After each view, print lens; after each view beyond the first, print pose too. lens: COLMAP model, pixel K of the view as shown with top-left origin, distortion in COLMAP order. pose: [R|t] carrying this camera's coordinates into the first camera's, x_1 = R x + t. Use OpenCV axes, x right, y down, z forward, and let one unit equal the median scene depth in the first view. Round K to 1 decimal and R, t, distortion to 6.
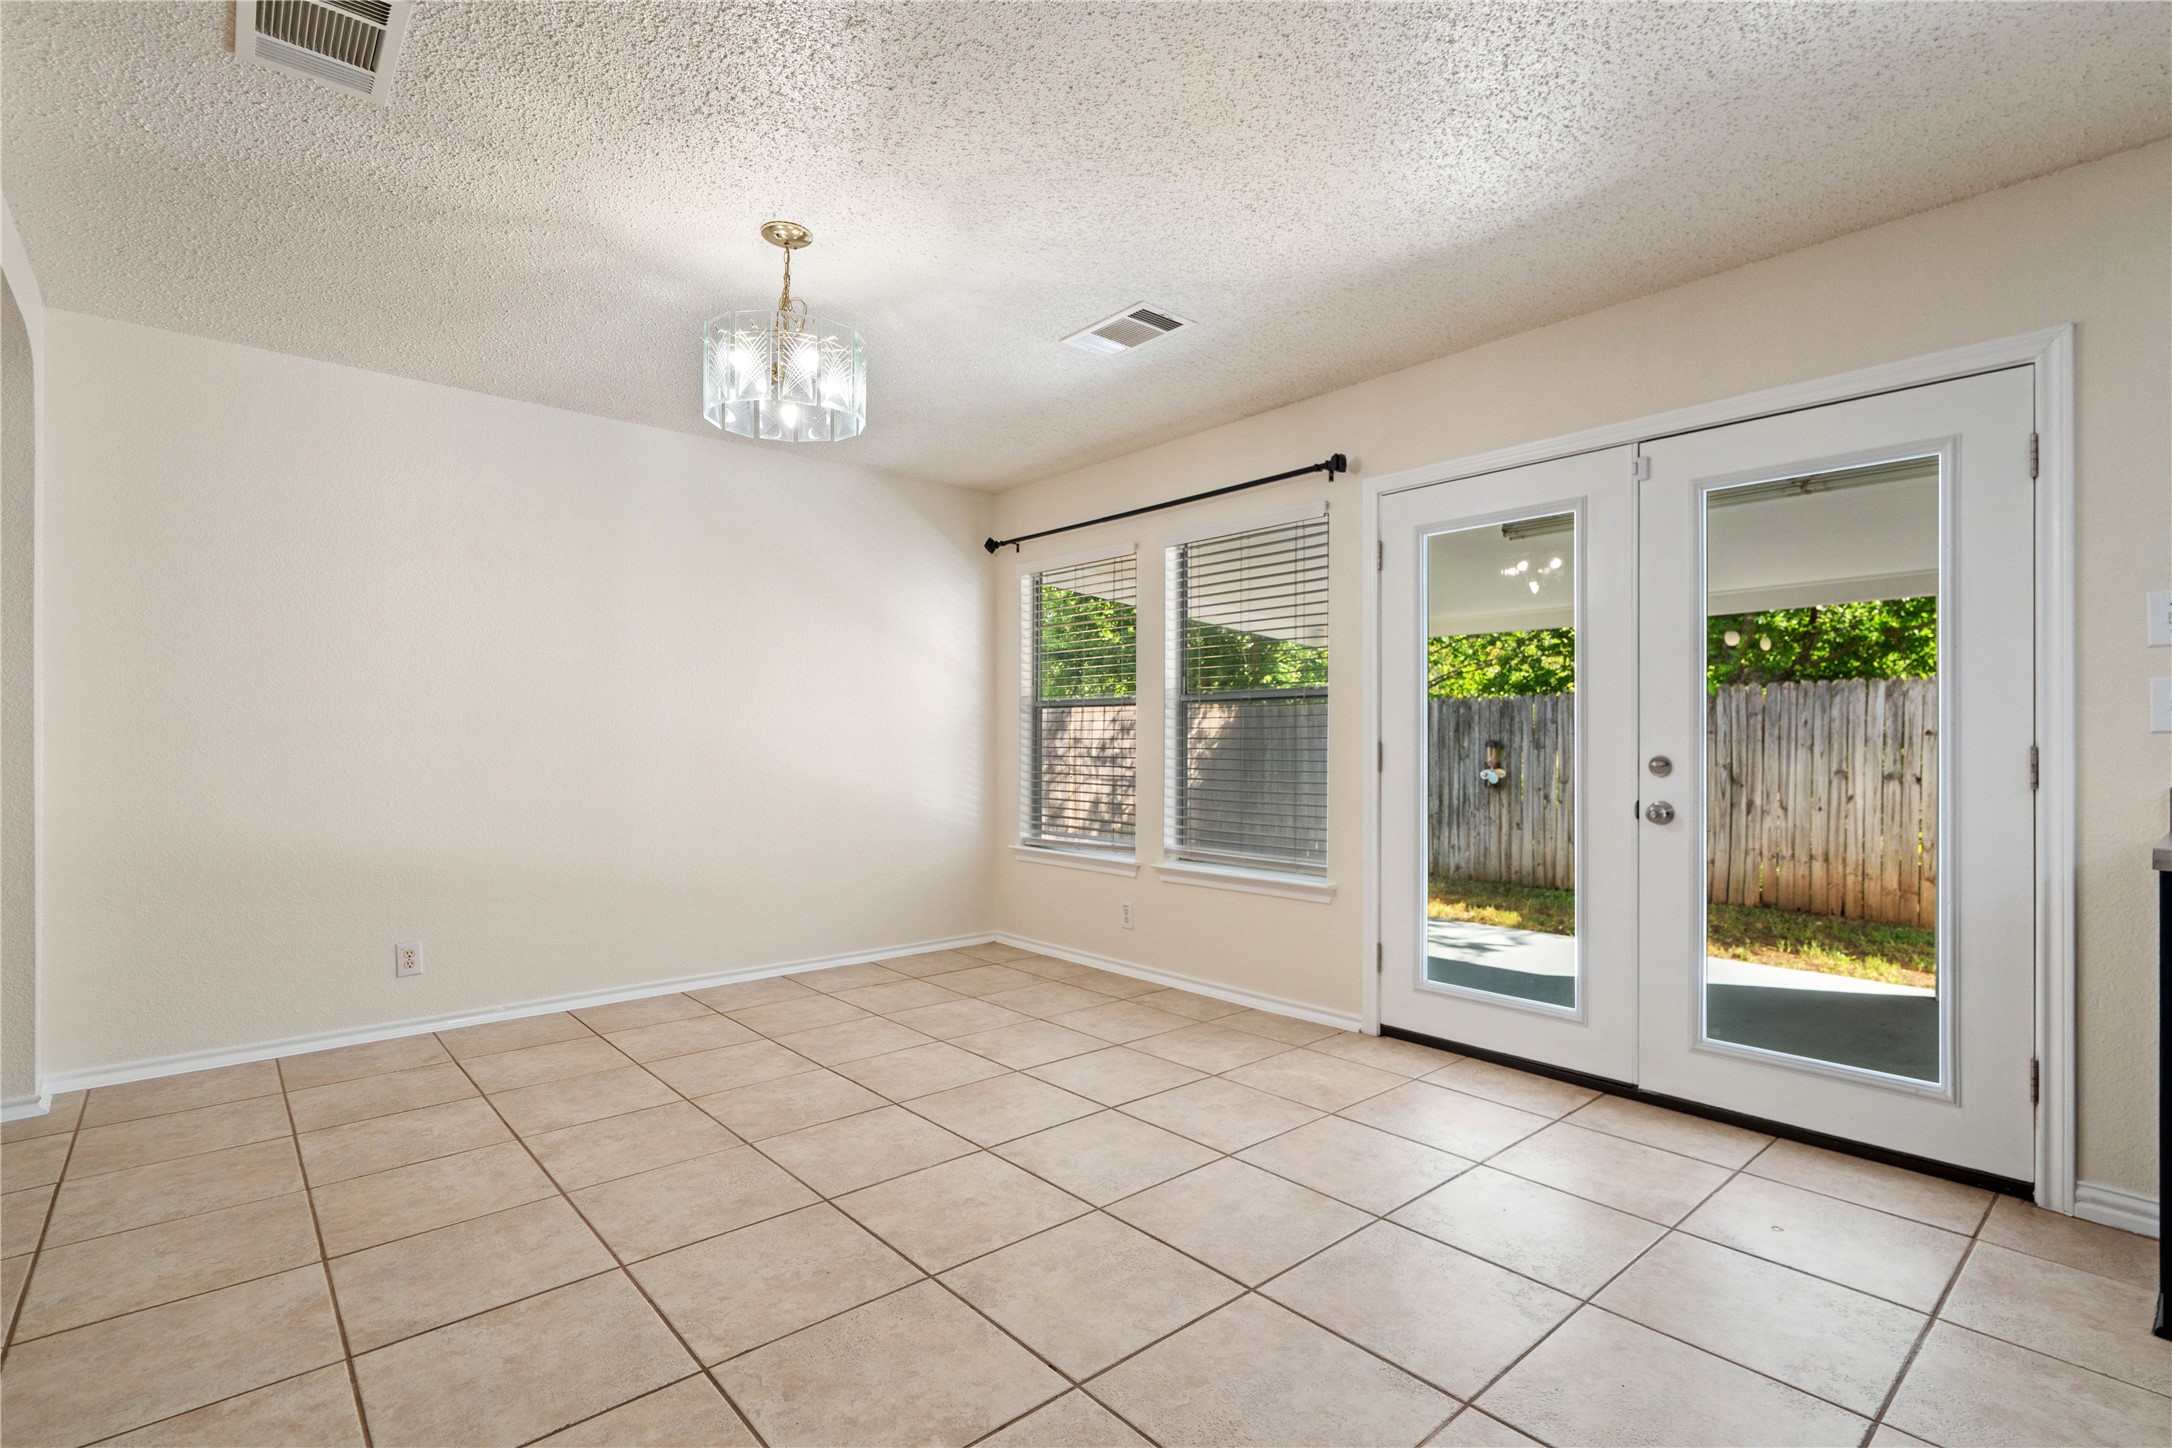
lens RADIAL K [[1013.7, 0, 1089.7], [0, 1013.7, 733.9], [0, 0, 1]] dist [-0.000172, 0.001915]
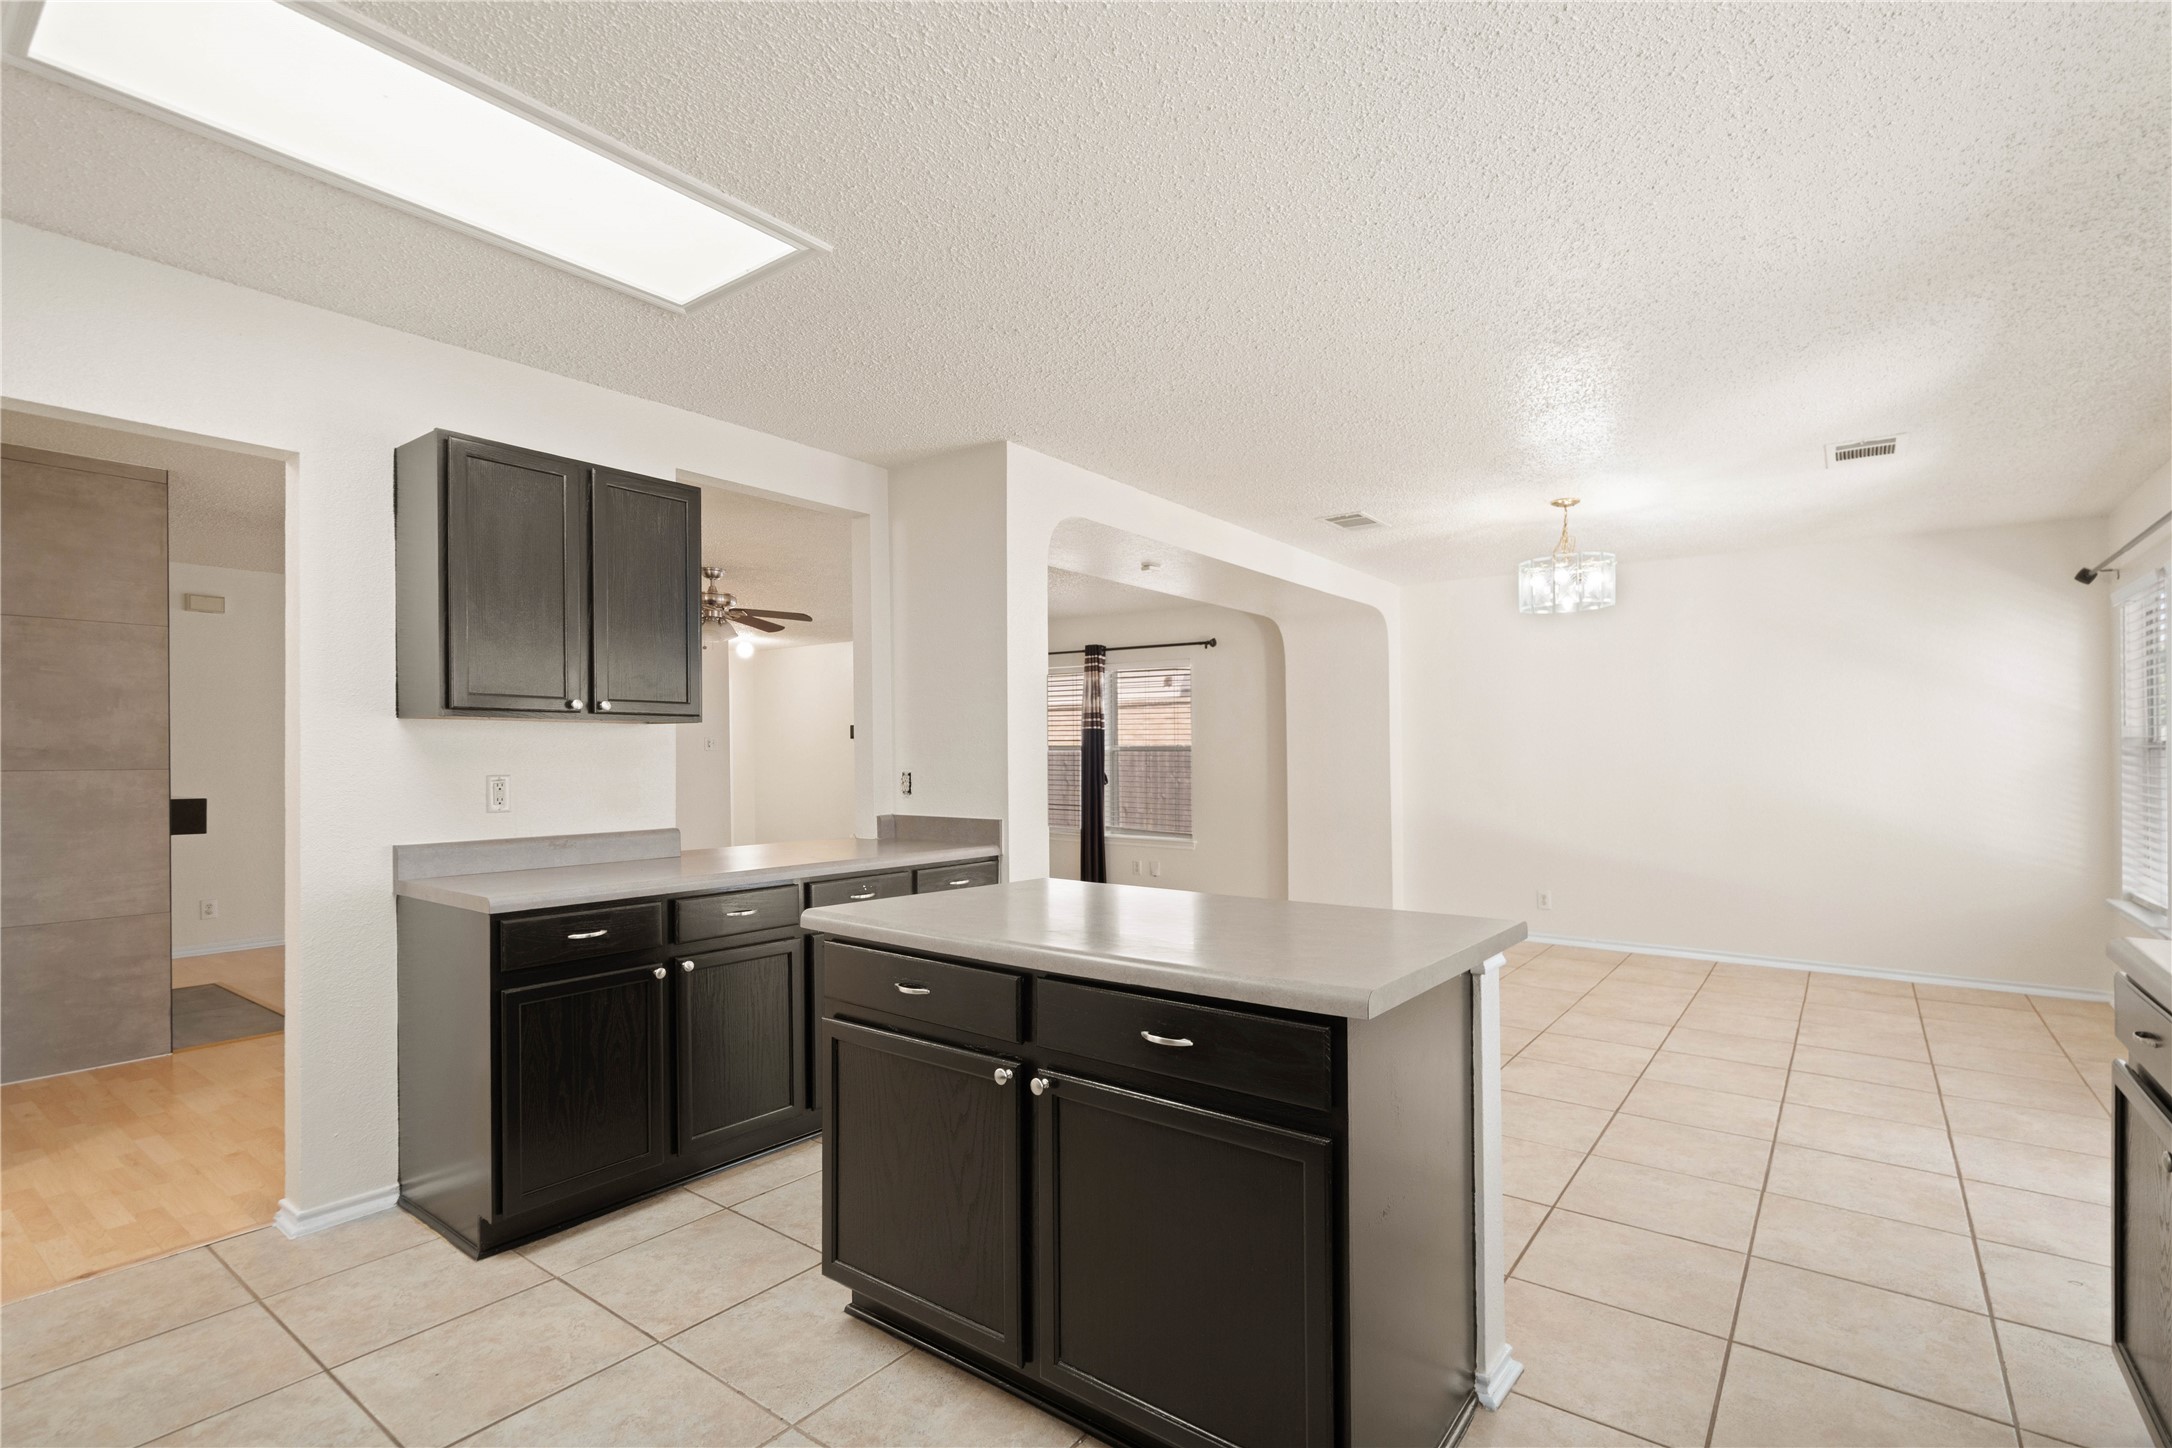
lens RADIAL K [[1013.7, 0, 1112.4], [0, 1013.7, 750.5], [0, 0, 1]] dist [-0.000172, 0.001915]
pose [[0.216956, -0.002536, -0.976178, 0.971969], [0.005793, 0.999982, -0.001310, -0.044858], [0.976164, -0.005371, 0.216967, -0.129490]]
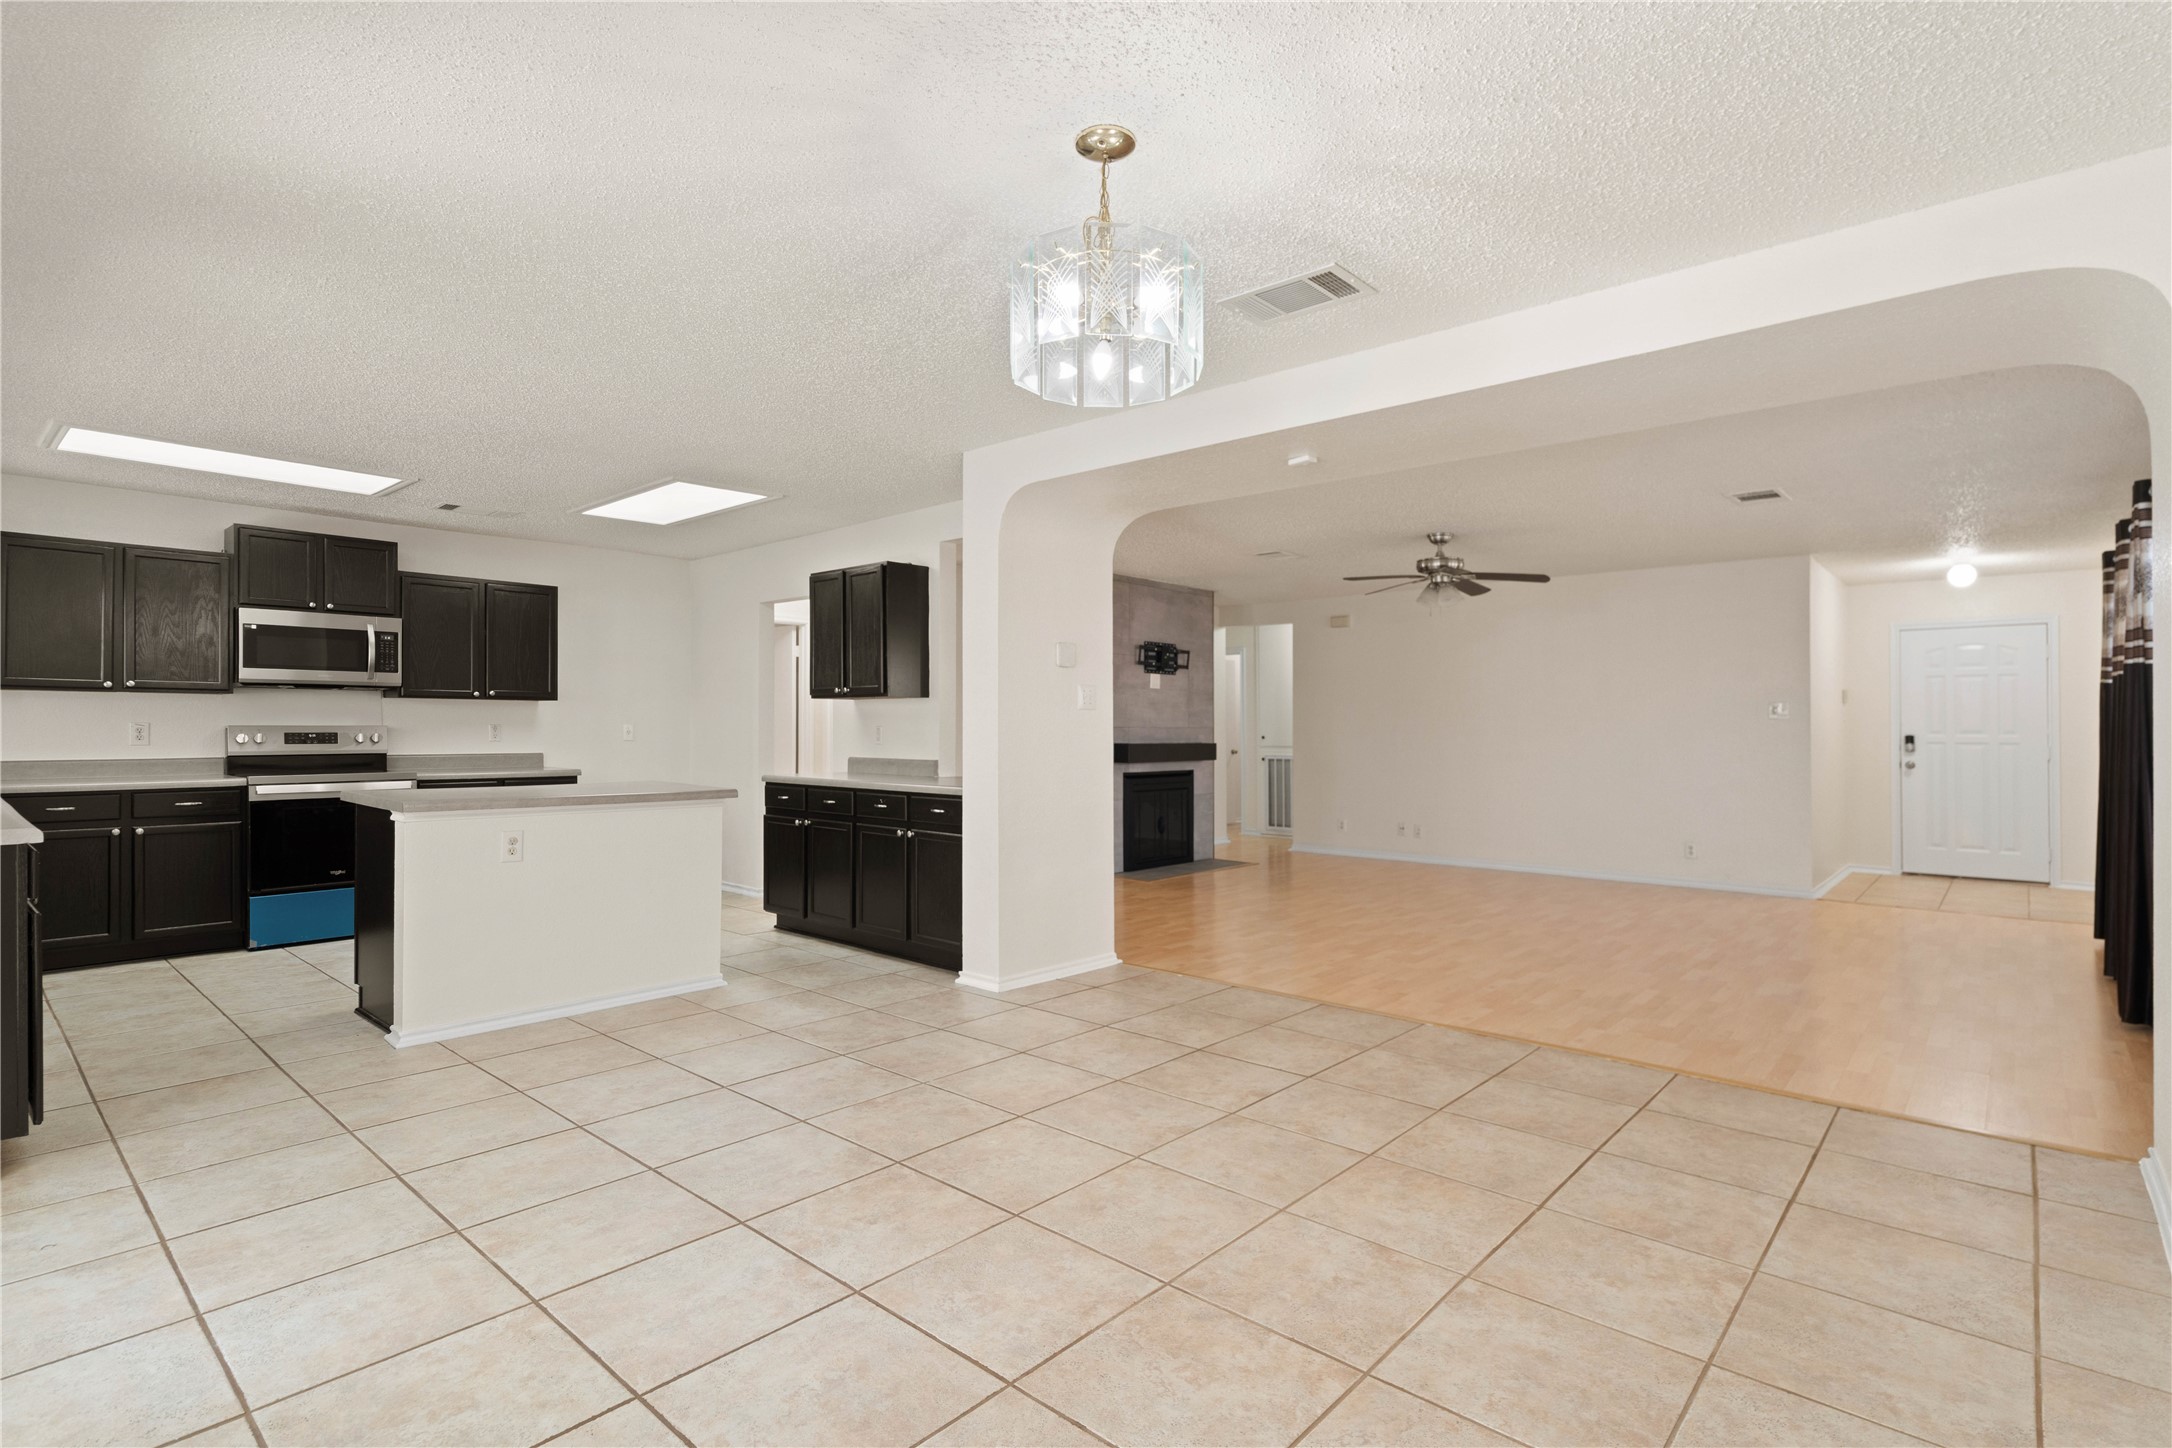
lens RADIAL K [[1054.8, 0, 1096.9], [0, 1054.8, 729.1], [0, 0, 1]] dist [0.009609, 0.001169]
pose [[-0.992598, -0.003985, -0.121377, -0.144034], [-0.003263, 0.999976, -0.006142, -0.013738], [0.121399, -0.005700, -0.992587, 1.421432]]
